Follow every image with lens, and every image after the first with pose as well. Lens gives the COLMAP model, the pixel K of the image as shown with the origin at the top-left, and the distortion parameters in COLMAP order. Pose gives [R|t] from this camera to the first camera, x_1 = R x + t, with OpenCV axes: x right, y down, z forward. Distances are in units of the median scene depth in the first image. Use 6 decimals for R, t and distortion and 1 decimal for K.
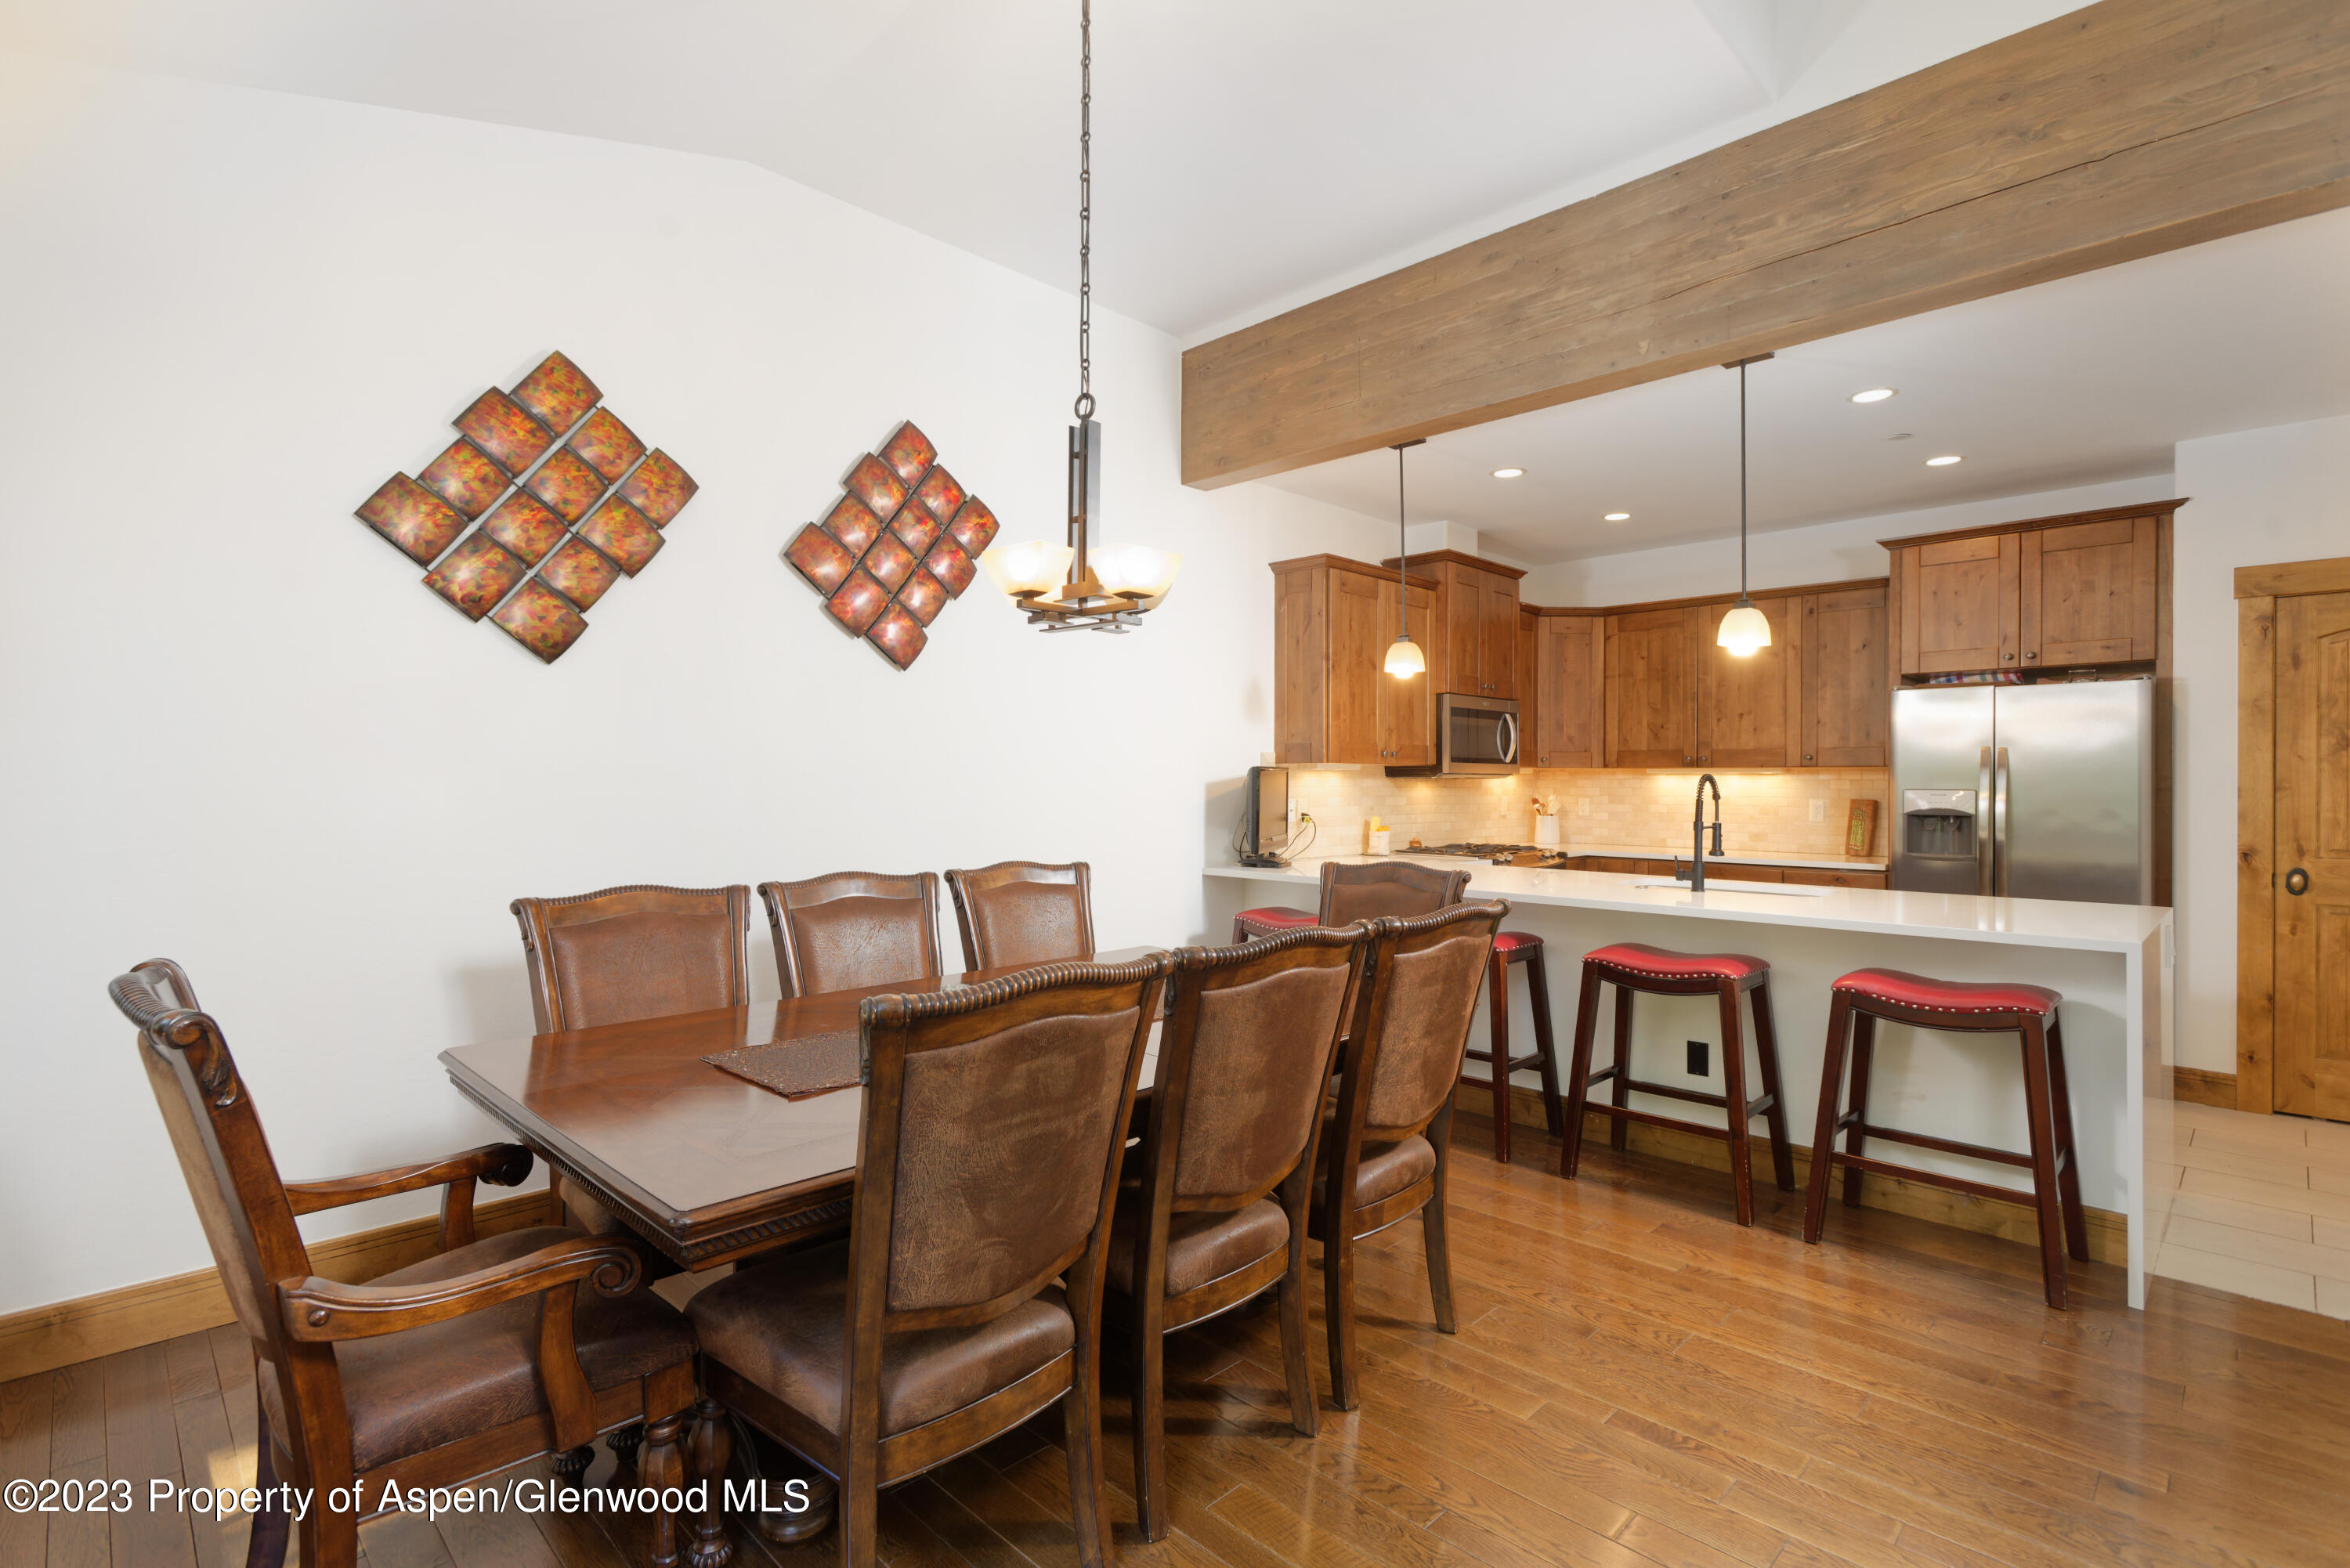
lens RADIAL K [[1105.3, 0, 1142.2], [0, 1105.3, 786.5], [0, 0, 1]] dist [-0.005299, 0.002891]
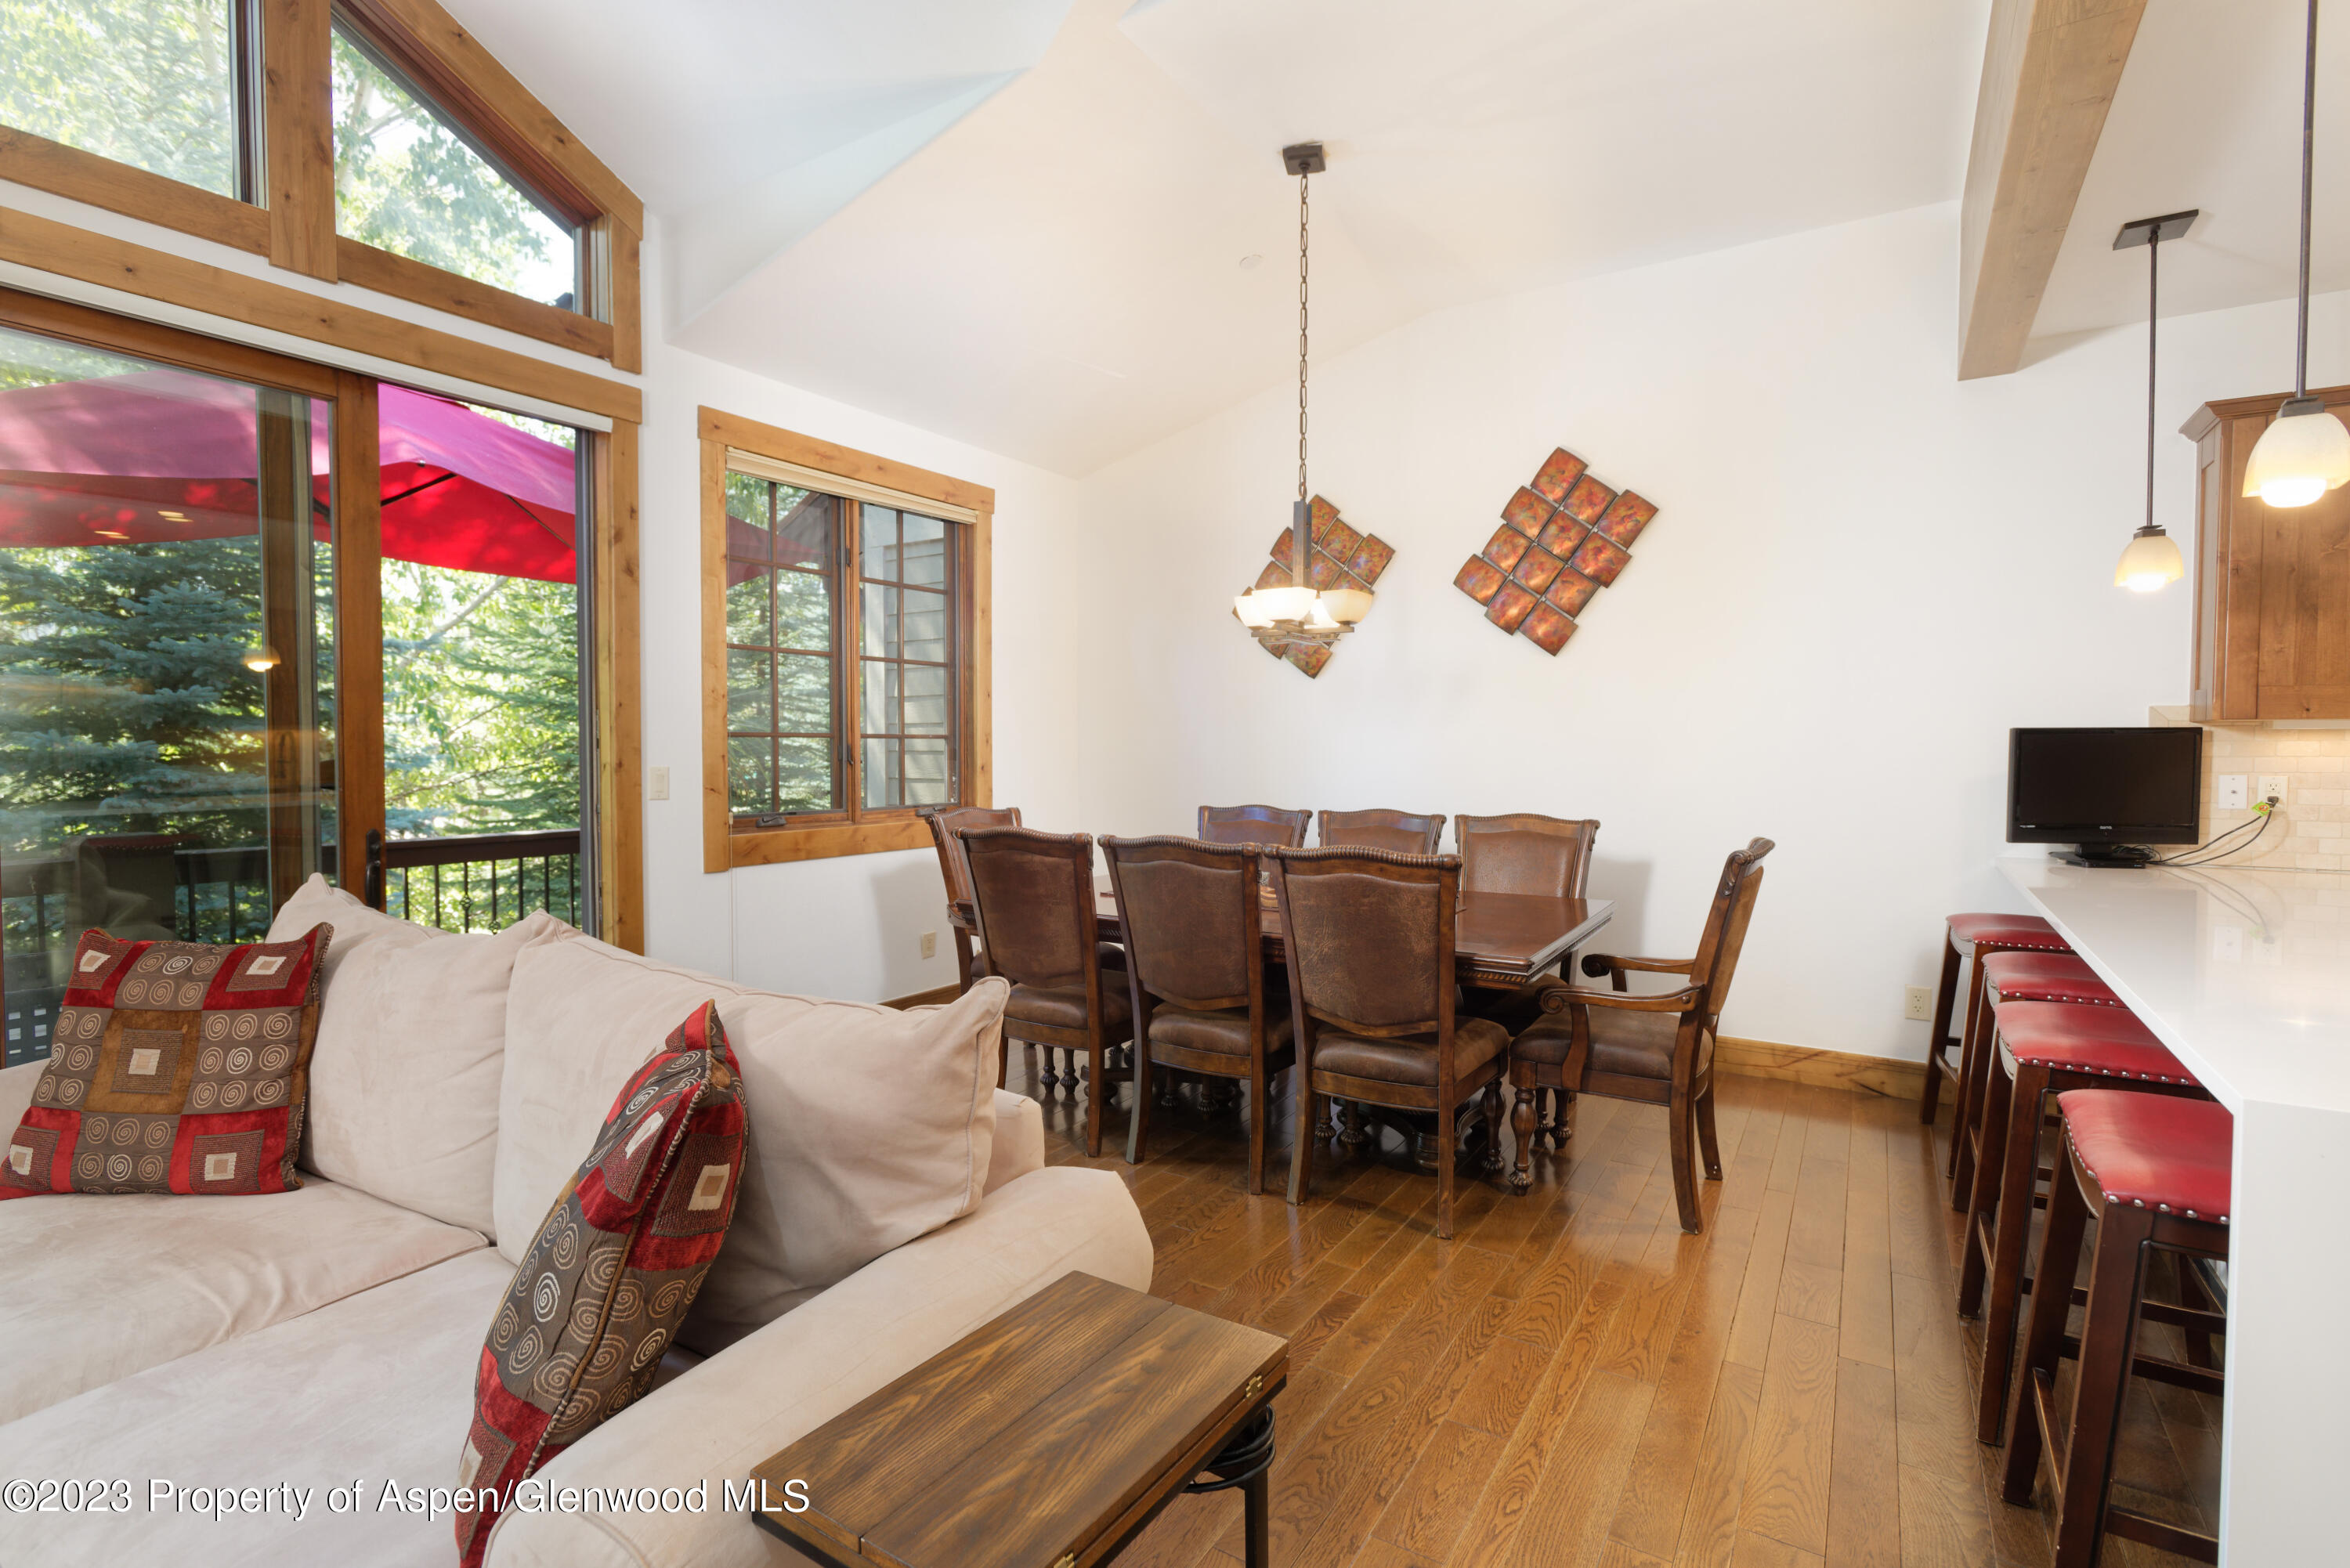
lens RADIAL K [[1105.3, 0, 1180.1], [0, 1105.3, 784.8], [0, 0, 1]] dist [-0.005299, 0.002891]
pose [[0.224058, 0.033162, -0.974011, 0.752067], [-0.006172, 0.999449, 0.032609, -0.000555], [0.974556, -0.001295, 0.224139, 0.283166]]
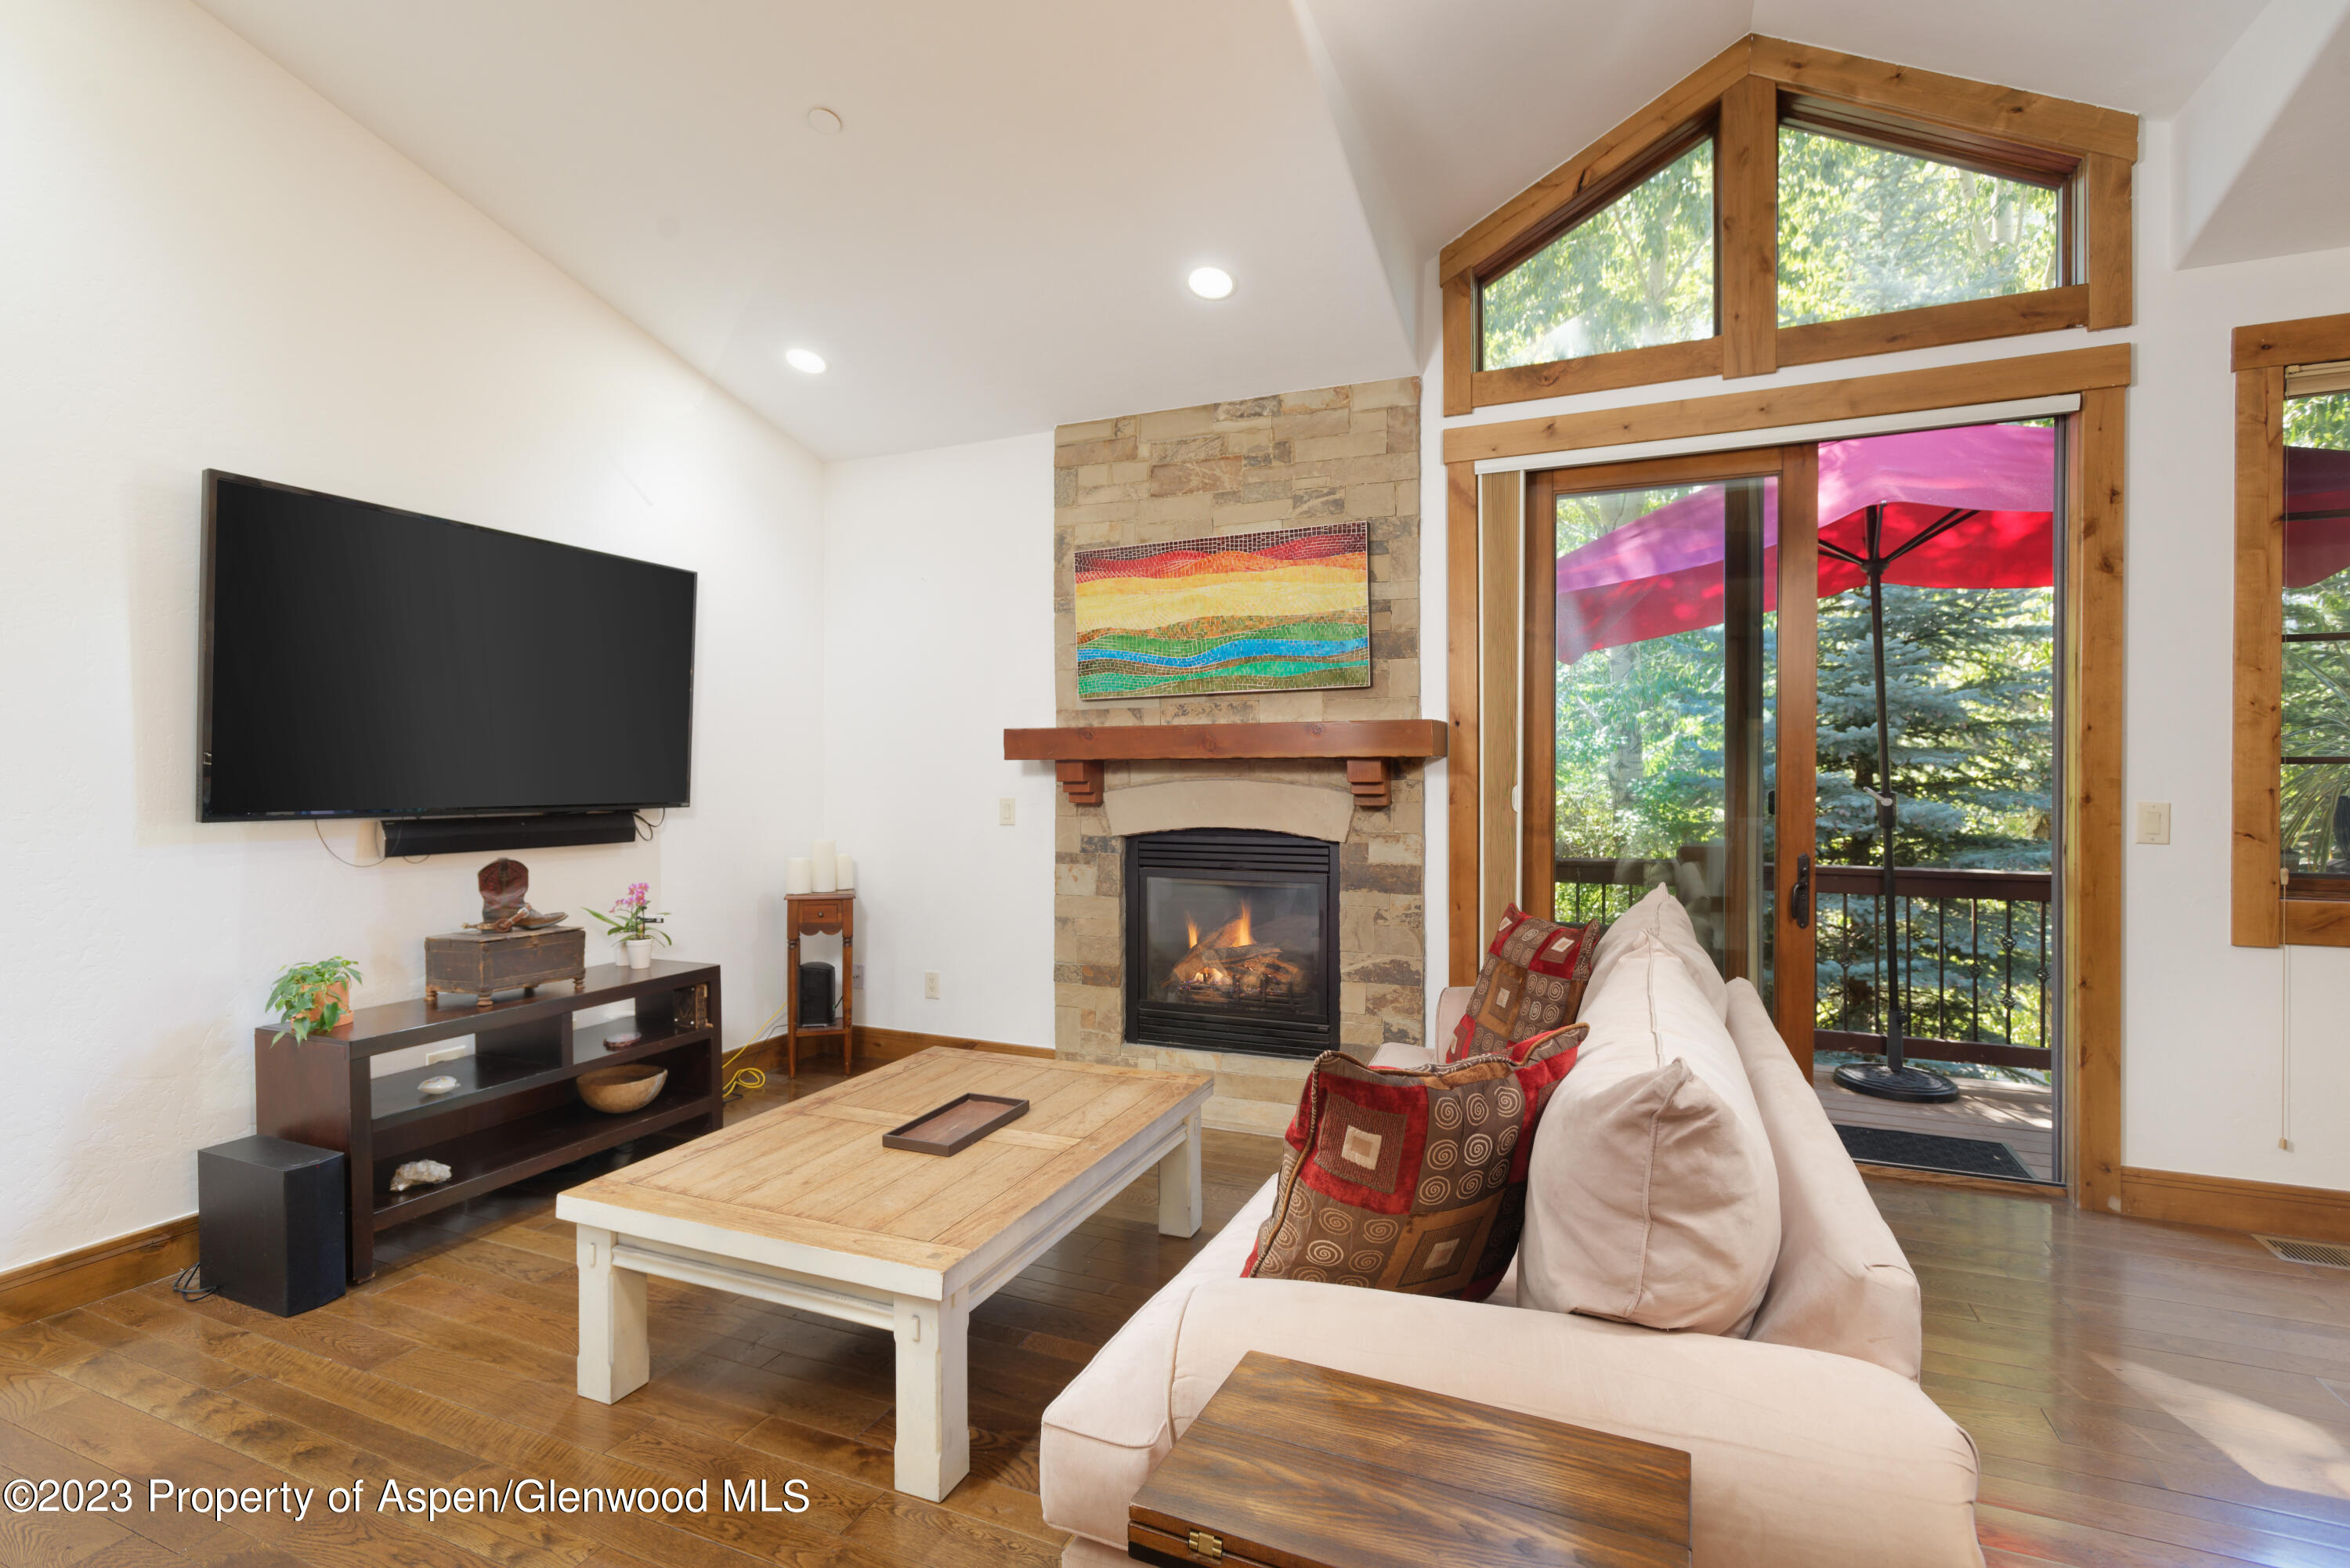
lens RADIAL K [[1105.3, 0, 1162.8], [0, 1105.3, 778.7], [0, 0, 1]] dist [-0.005299, 0.002891]
pose [[-0.928294, 0.001229, -0.371845, 0.649327], [-0.001695, 0.999970, 0.007537, -0.003064], [0.371843, 0.007627, -0.928264, 0.494517]]
